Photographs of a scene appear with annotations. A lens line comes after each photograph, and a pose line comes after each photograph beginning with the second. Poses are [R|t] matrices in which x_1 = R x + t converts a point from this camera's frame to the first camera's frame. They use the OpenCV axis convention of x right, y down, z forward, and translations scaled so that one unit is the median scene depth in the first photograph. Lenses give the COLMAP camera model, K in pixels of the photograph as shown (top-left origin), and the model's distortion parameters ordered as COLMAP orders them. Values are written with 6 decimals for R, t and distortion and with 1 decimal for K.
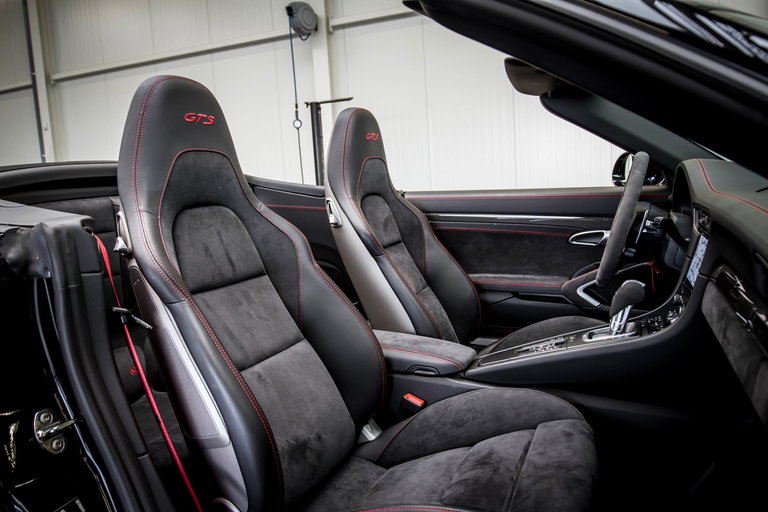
lens RADIAL K [[569.8, 0, 384.0], [0, 569.8, 256.0], [0, 0, 1]] dist [-0.025743, -0.003024]
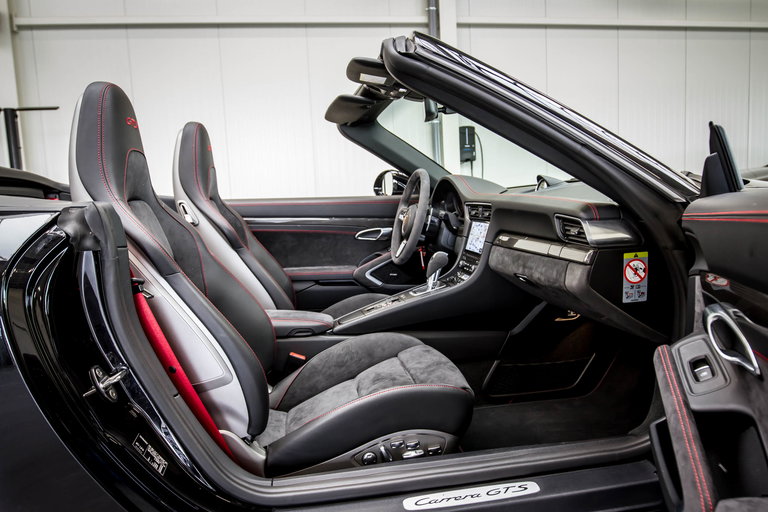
lens RADIAL K [[569.8, 0, 384.0], [0, 569.8, 256.0], [0, 0, 1]] dist [-0.025743, -0.003024]
pose [[0.846672, -0.041622, 0.530485, -0.375111], [0.062854, 0.997780, -0.022030, 0.059244], [-0.528390, 0.051995, 0.847408, -0.156641]]
